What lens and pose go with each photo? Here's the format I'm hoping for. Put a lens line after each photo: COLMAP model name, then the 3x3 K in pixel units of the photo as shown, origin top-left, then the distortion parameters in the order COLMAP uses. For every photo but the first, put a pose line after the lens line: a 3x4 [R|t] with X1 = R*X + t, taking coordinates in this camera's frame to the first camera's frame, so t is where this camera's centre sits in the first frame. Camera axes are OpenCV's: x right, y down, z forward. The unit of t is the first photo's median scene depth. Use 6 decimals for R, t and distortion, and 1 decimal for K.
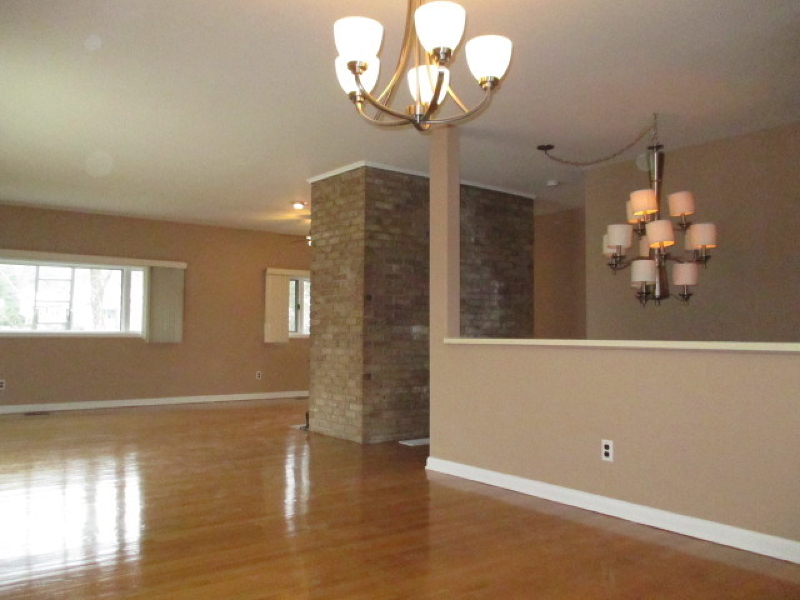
lens RADIAL K [[667.9, 0, 399.8], [0, 667.9, 295.8], [0, 0, 1]] dist [-0.021212, -0.014836]
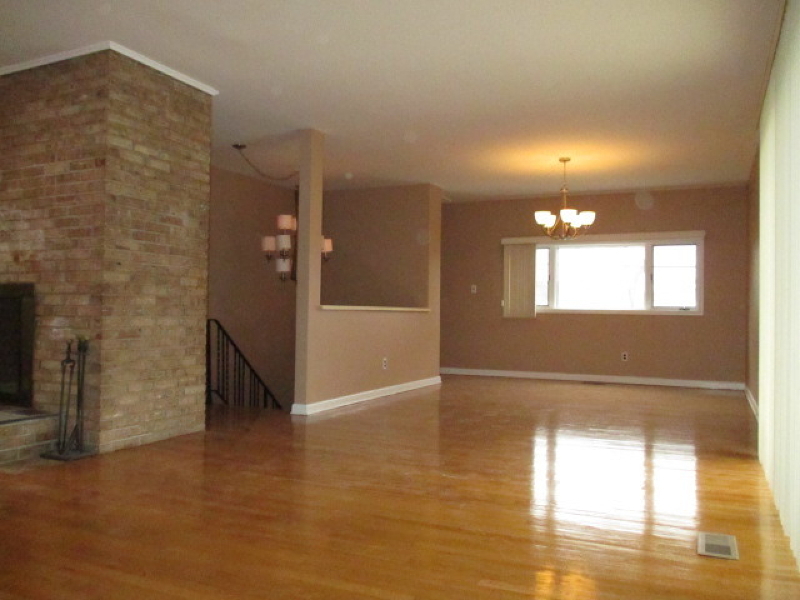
lens RADIAL K [[667.9, 0, 398.7], [0, 667.9, 298.1], [0, 0, 1]] dist [-0.021212, -0.014836]
pose [[-0.463827, 0.009210, 0.885878, -0.864791], [-0.062284, 0.997133, -0.042978, 0.074124], [-0.883734, -0.075110, -0.461924, 1.127318]]
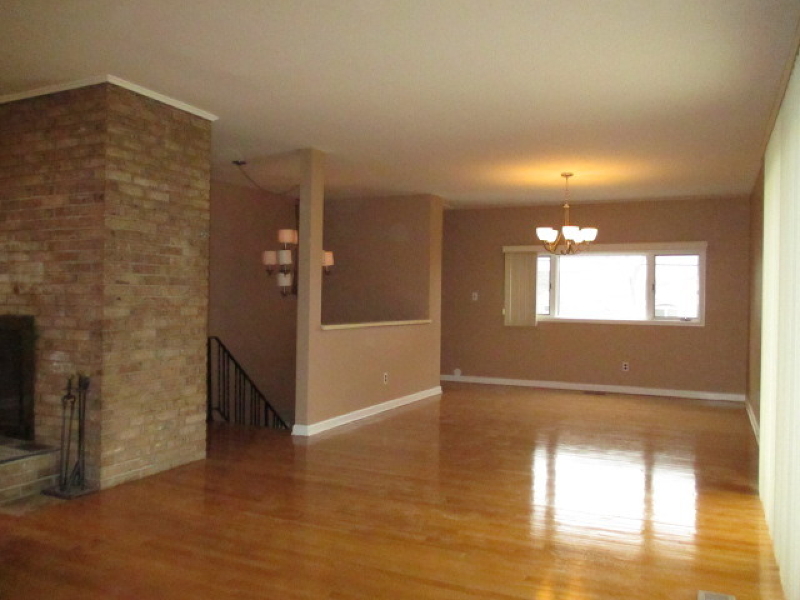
lens RADIAL K [[667.9, 0, 398.1], [0, 667.9, 298.8], [0, 0, 1]] dist [-0.021212, -0.014836]
pose [[-0.462162, -0.010658, 0.886732, -0.861882], [-0.063957, 0.997724, -0.021342, 0.024269], [-0.884486, -0.066576, -0.461791, 1.129855]]
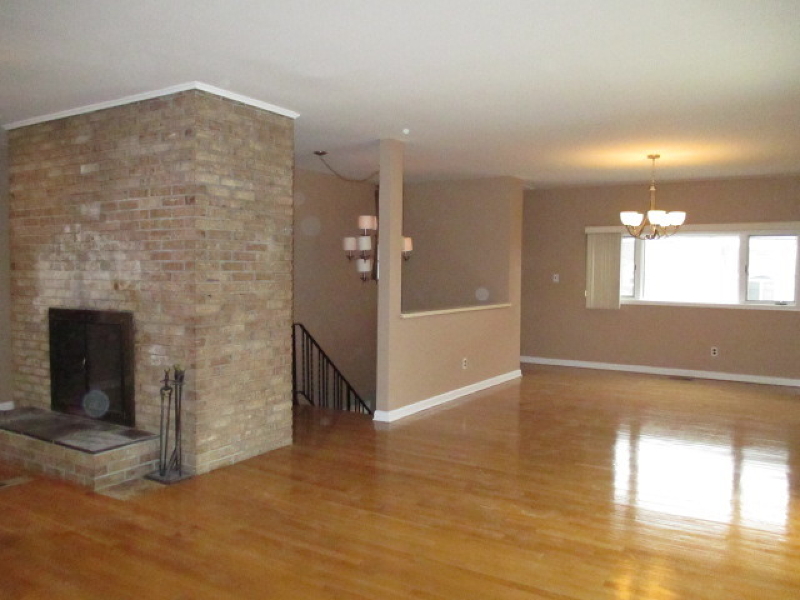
lens RADIAL K [[667.9, 0, 397.1], [0, 667.9, 298.2], [0, 0, 1]] dist [-0.021212, -0.014836]
pose [[-0.352782, -0.048532, 0.934446, -0.868507], [-0.060365, 0.997754, 0.029030, -0.002203], [-0.933756, -0.046167, -0.354919, 1.134661]]
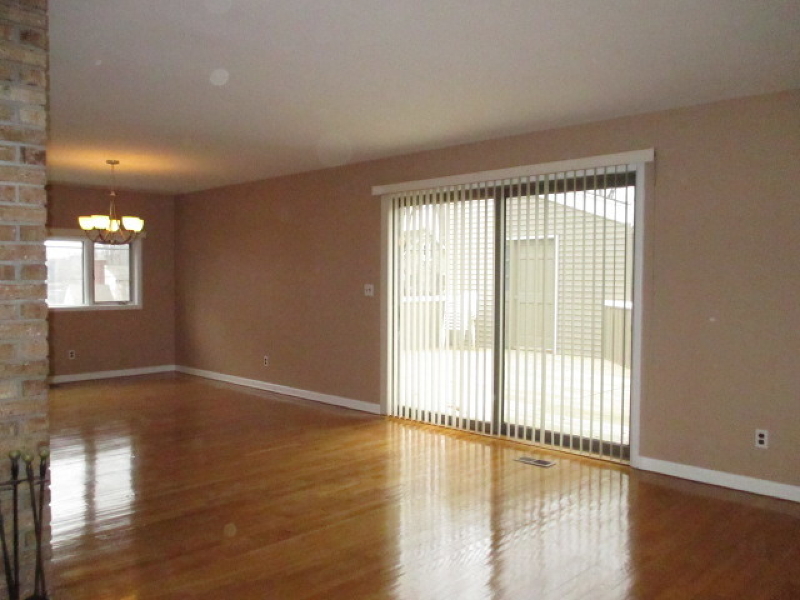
lens RADIAL K [[667.9, 0, 399.6], [0, 667.9, 298.4], [0, 0, 1]] dist [-0.021212, -0.014836]
pose [[-0.989035, -0.000484, -0.147681, -0.296825], [0.002905, 0.999737, -0.022732, 0.022985], [0.147654, -0.022912, -0.988774, 1.512935]]
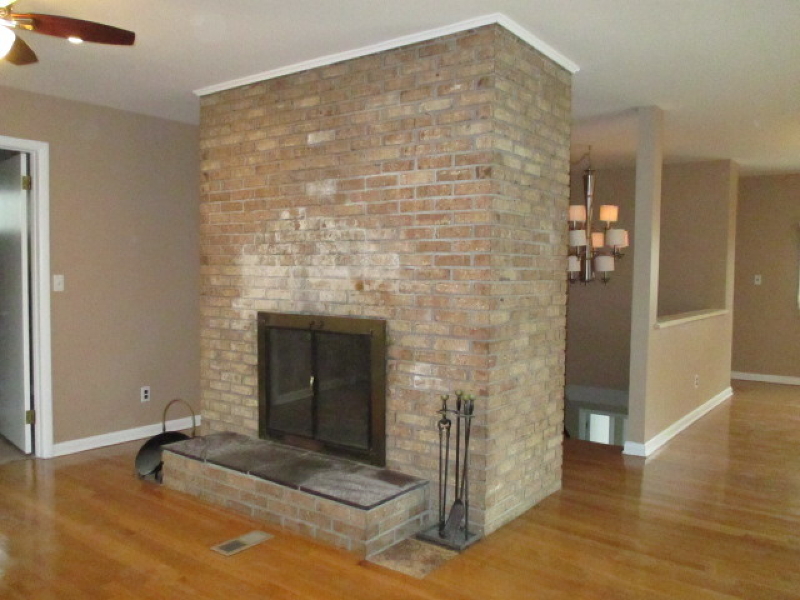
lens RADIAL K [[667.9, 0, 397.0], [0, 667.9, 299.9], [0, 0, 1]] dist [-0.021212, -0.014836]
pose [[-0.272223, -0.052476, 0.960802, -0.628298], [-0.067494, 0.997094, 0.035335, 0.014717], [-0.959864, -0.055229, -0.274973, 1.297969]]
